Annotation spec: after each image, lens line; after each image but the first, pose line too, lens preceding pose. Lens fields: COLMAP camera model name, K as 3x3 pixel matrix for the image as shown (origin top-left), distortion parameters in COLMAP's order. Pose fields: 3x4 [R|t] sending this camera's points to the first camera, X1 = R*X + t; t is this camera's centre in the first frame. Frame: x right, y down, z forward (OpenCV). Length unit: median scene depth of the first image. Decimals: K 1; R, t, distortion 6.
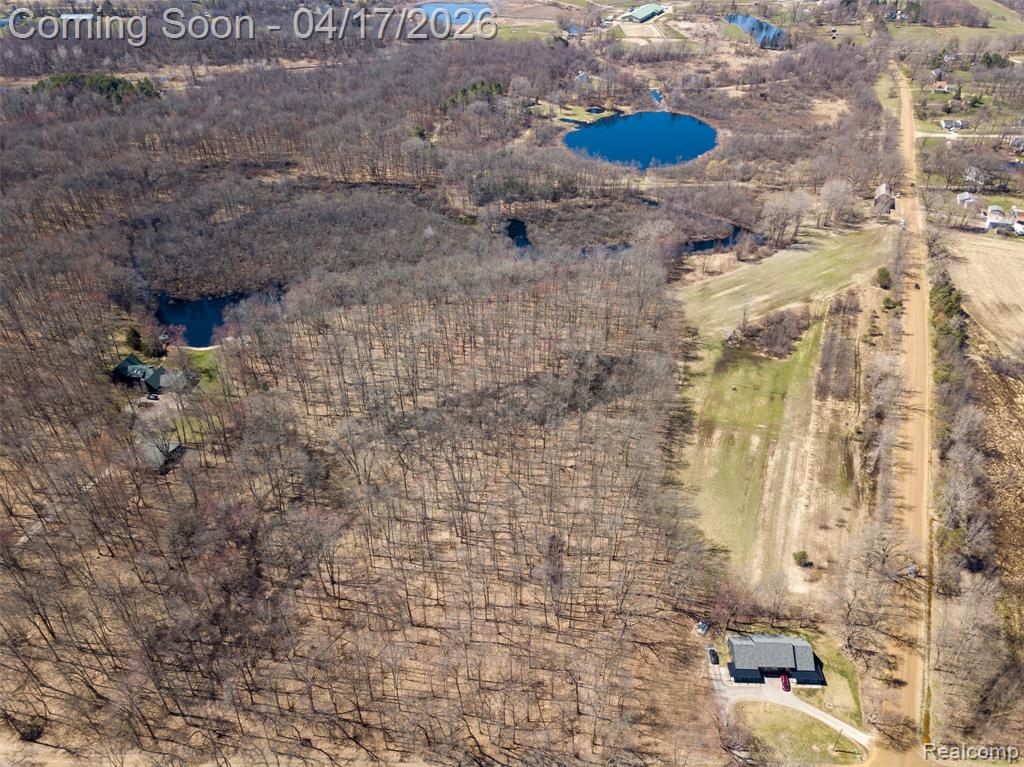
lens RADIAL K [[792.0, 0, 511.6], [0, 792.0, 363.1], [0, 0, 1]] dist [0.031450, -0.005608]
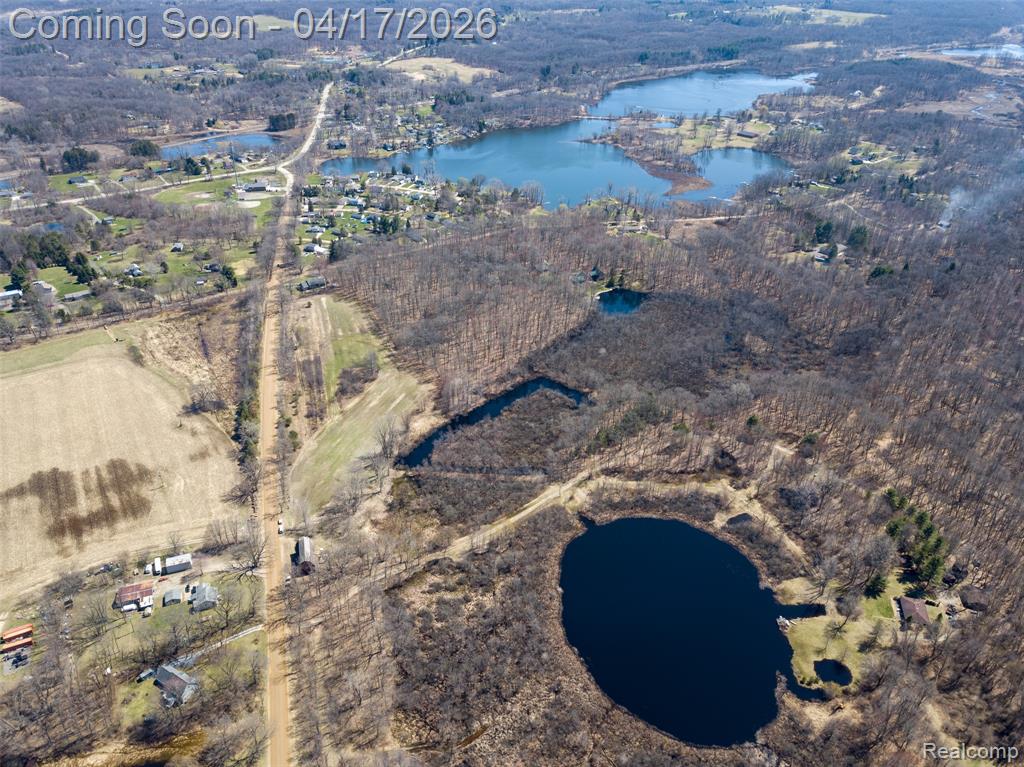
lens RADIAL K [[777.0, 0, 510.5], [0, 777.0, 384.9], [0, 0, 1]] dist [0.031901, -0.005455]
pose [[-0.793085, 0.293269, -0.533864, 0.767219], [-0.350440, 0.497191, 0.793721, -1.154148], [0.498206, 0.816575, -0.291541, 1.356480]]
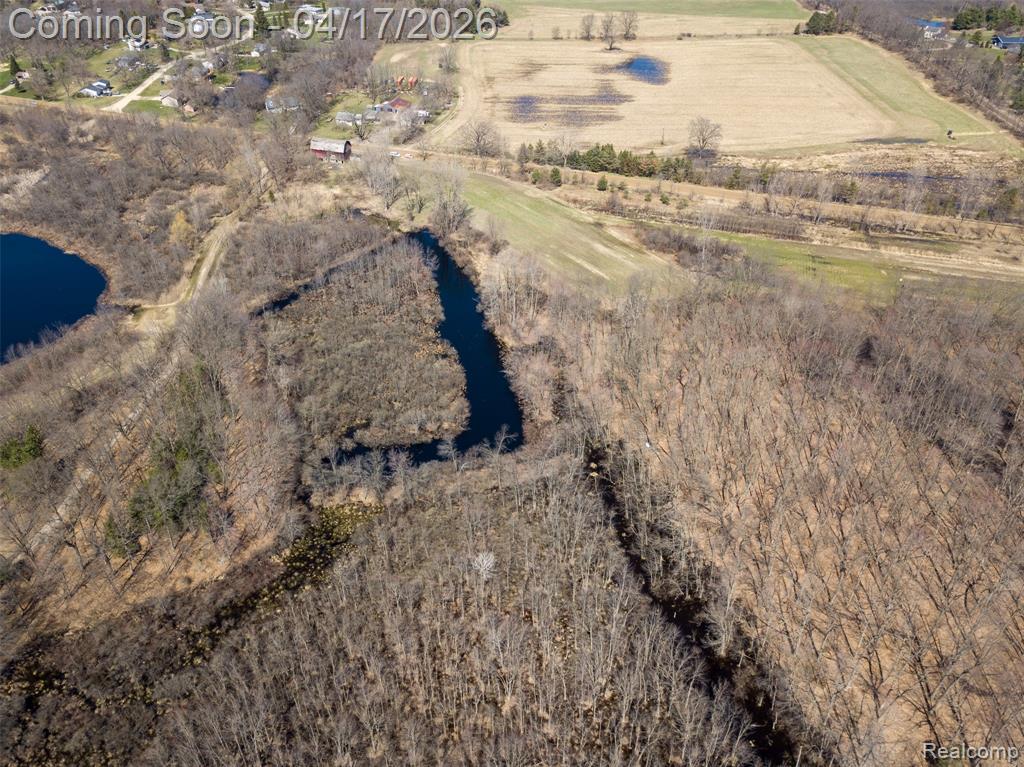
lens RADIAL K [[777.0, 0, 510.5], [0, 777.0, 384.9], [0, 0, 1]] dist [0.031901, -0.005455]
pose [[-0.057810, -0.603277, 0.795433, -0.357714], [0.554035, 0.643422, 0.528254, -0.420052], [-0.830483, 0.471237, 0.297041, 0.824153]]
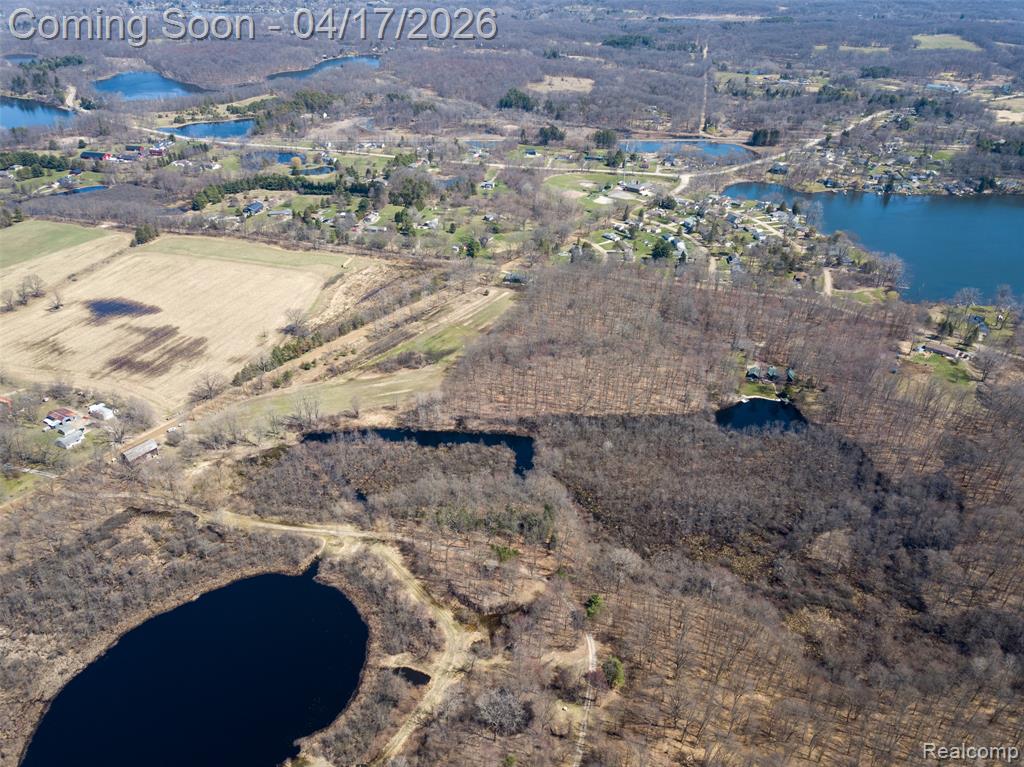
lens RADIAL K [[792.0, 0, 511.6], [0, 792.0, 363.1], [0, 0, 1]] dist [0.031450, -0.005608]
pose [[-0.974538, -0.122754, 0.187636, -0.162112], [0.107683, 0.477784, 0.871853, -1.194619], [-0.196673, 0.869859, -0.452400, 1.420081]]
